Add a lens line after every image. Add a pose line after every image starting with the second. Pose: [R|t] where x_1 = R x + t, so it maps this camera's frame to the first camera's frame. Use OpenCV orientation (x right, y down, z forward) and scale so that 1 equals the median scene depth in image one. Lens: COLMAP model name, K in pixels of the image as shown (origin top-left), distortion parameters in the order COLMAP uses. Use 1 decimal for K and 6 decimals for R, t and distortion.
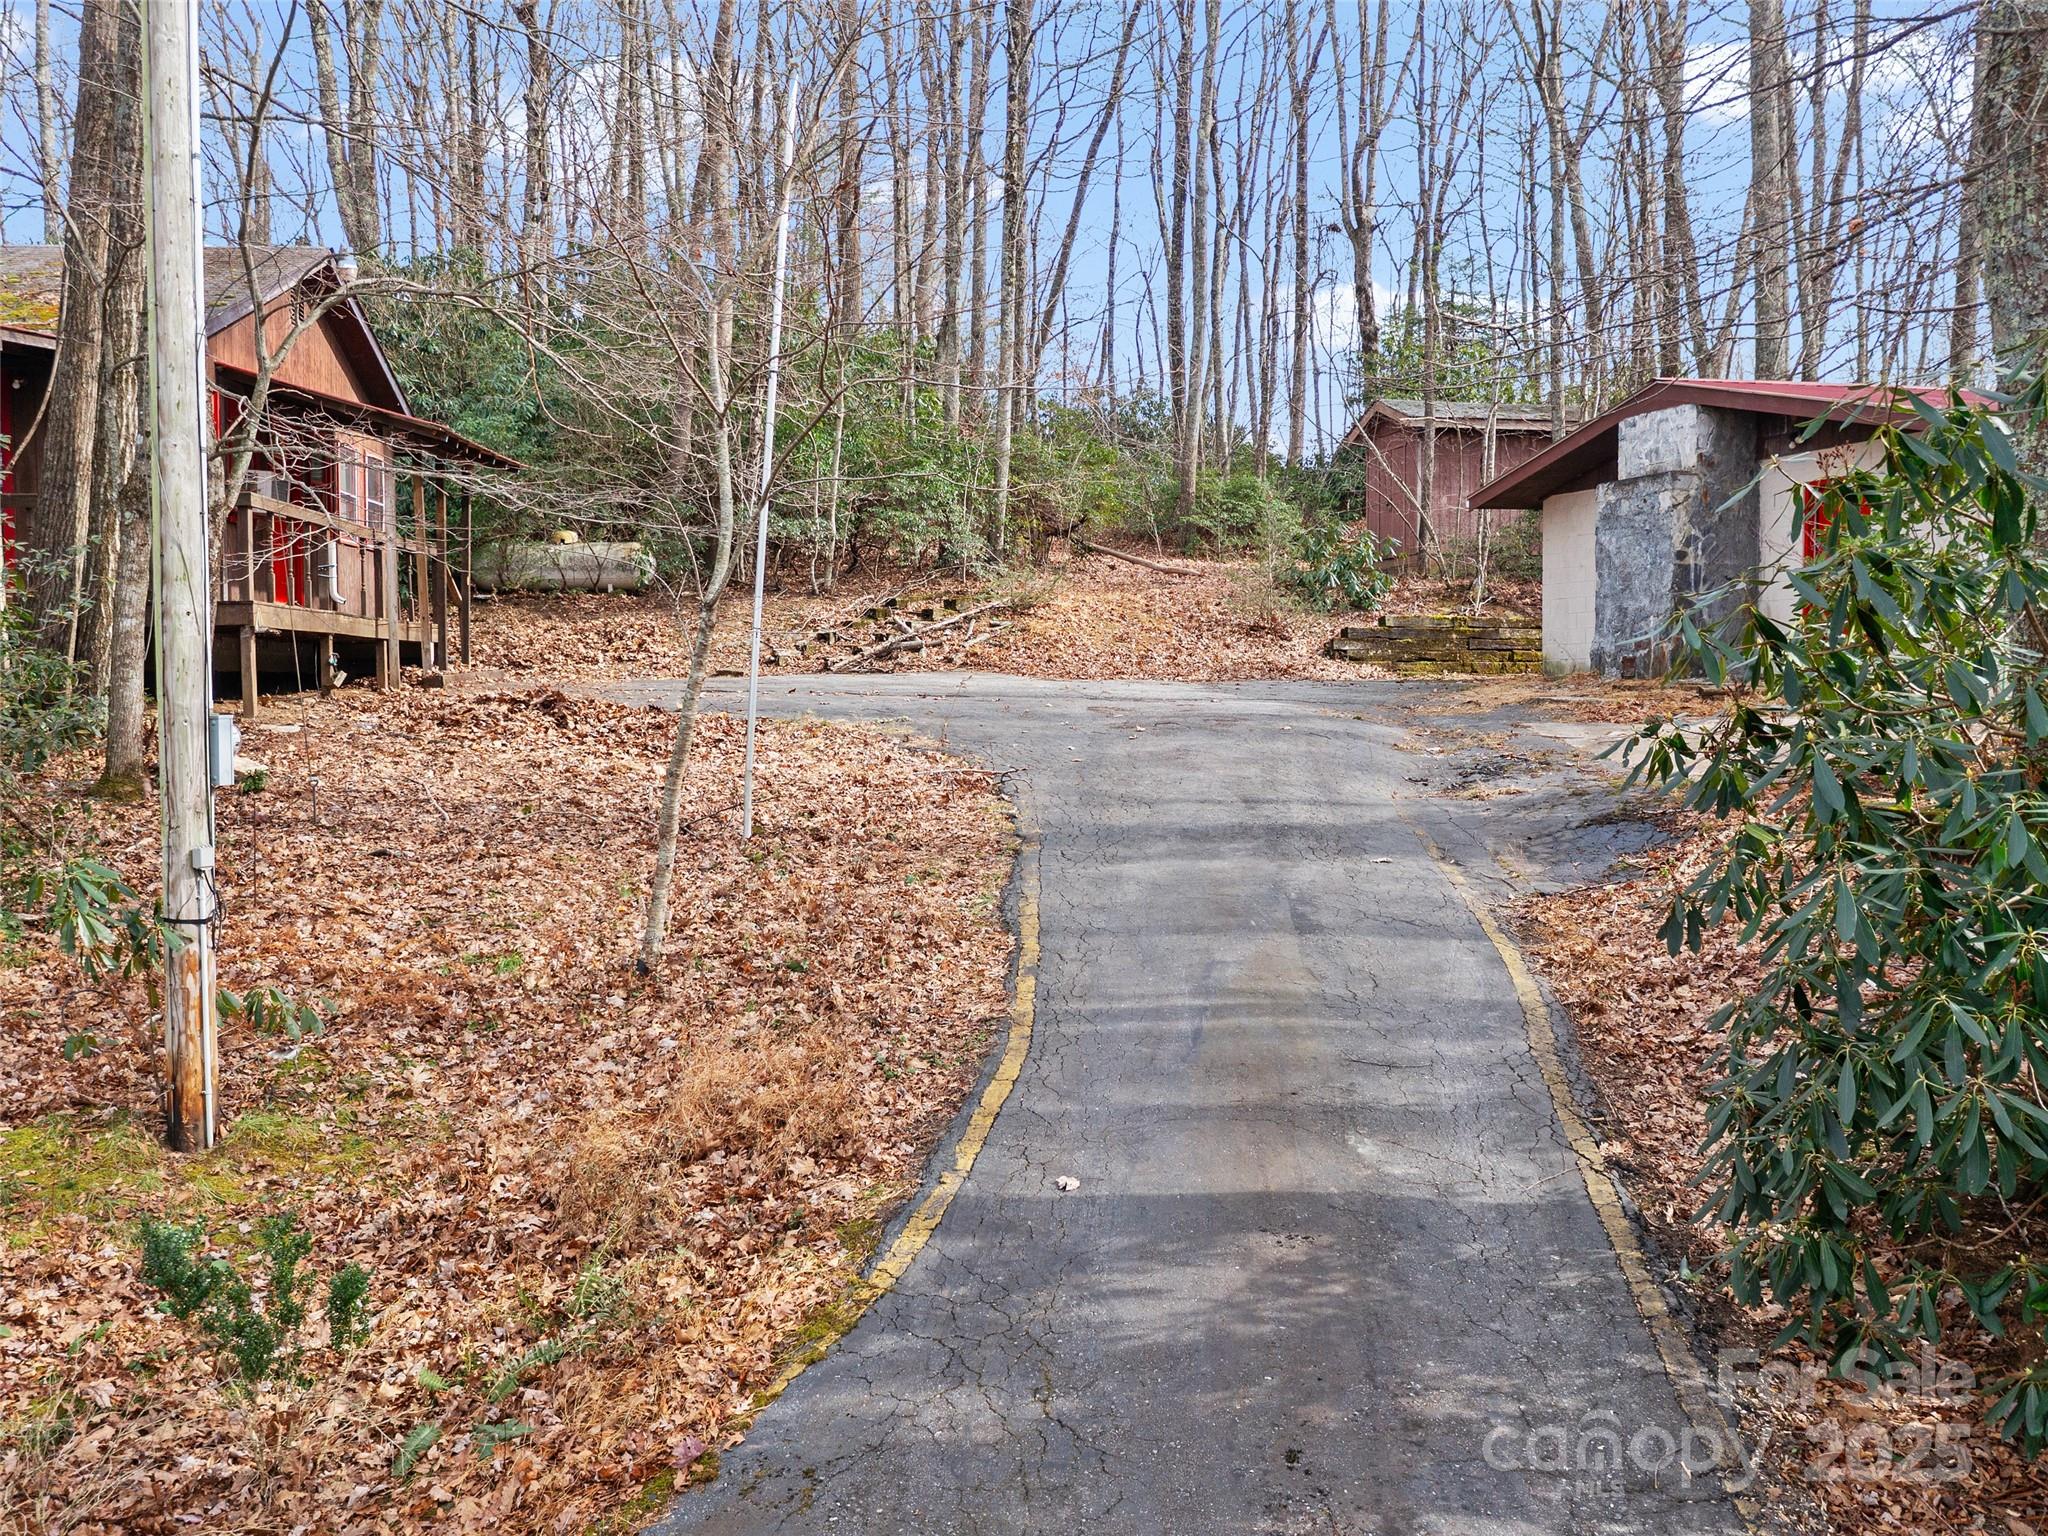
lens RADIAL K [[1894.8, 0, 1024.9], [0, 1894.8, 734.1], [0, 0, 1]] dist [-0.008764, -0.002222]
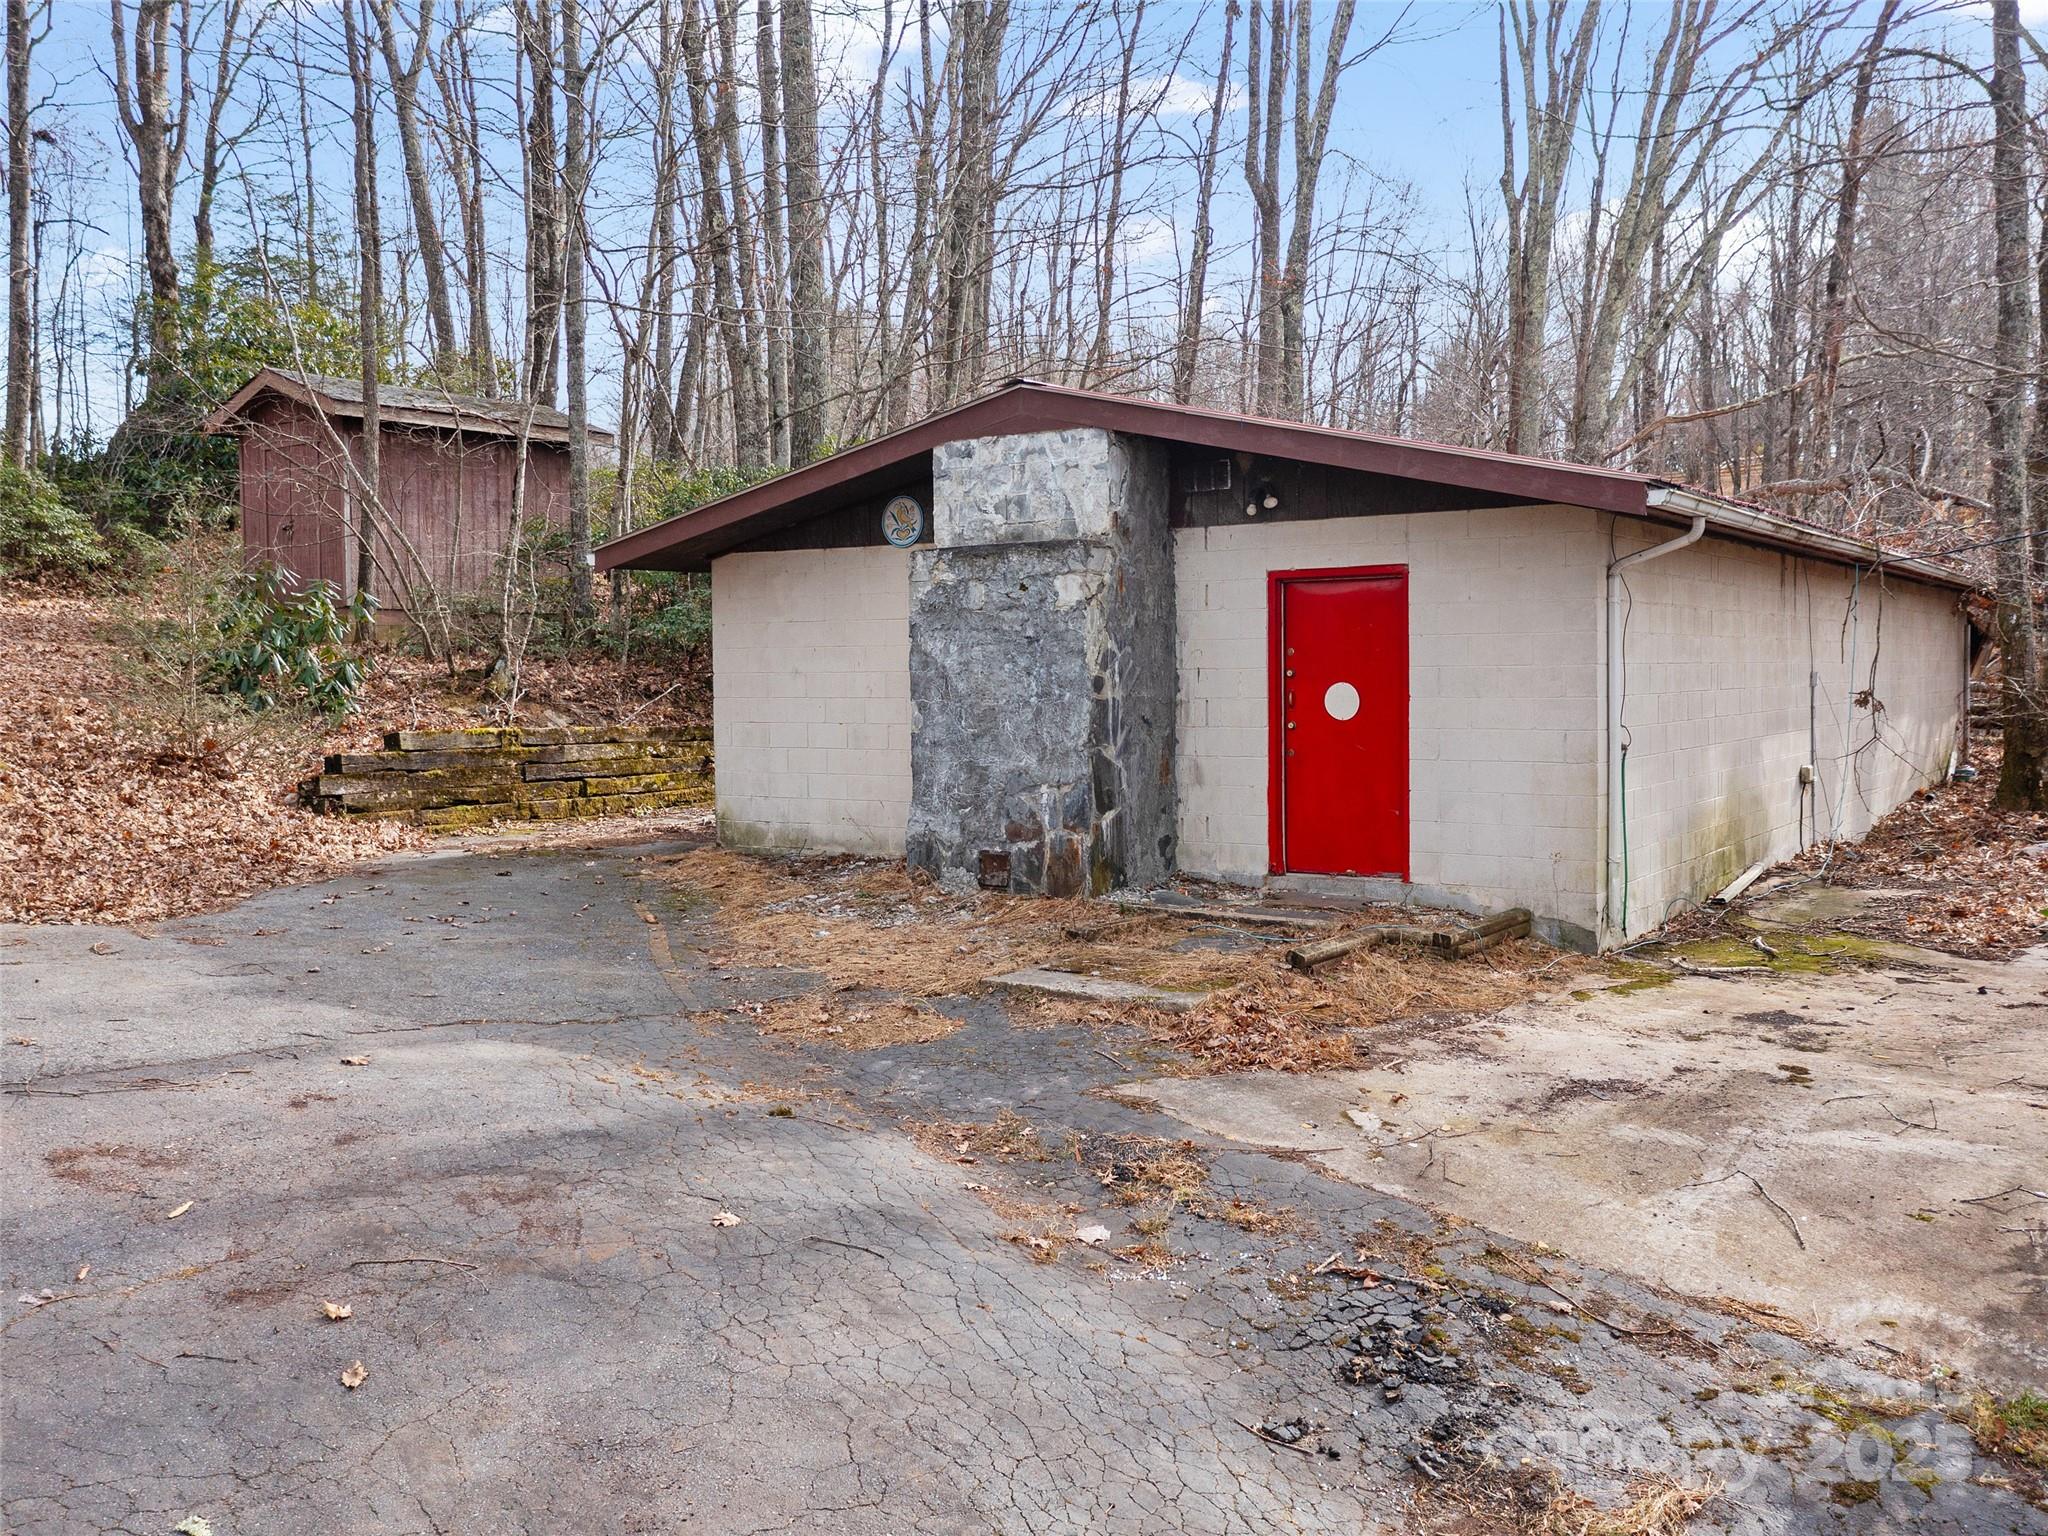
lens RADIAL K [[1894.8, 0, 1024.9], [0, 1894.8, 734.1], [0, 0, 1]] dist [-0.008764, -0.002222]
pose [[0.777117, -0.020757, 0.629014, -0.033803], [0.020692, 0.999758, 0.007428, -0.067437], [-0.629016, 0.007244, 0.777358, 0.447020]]
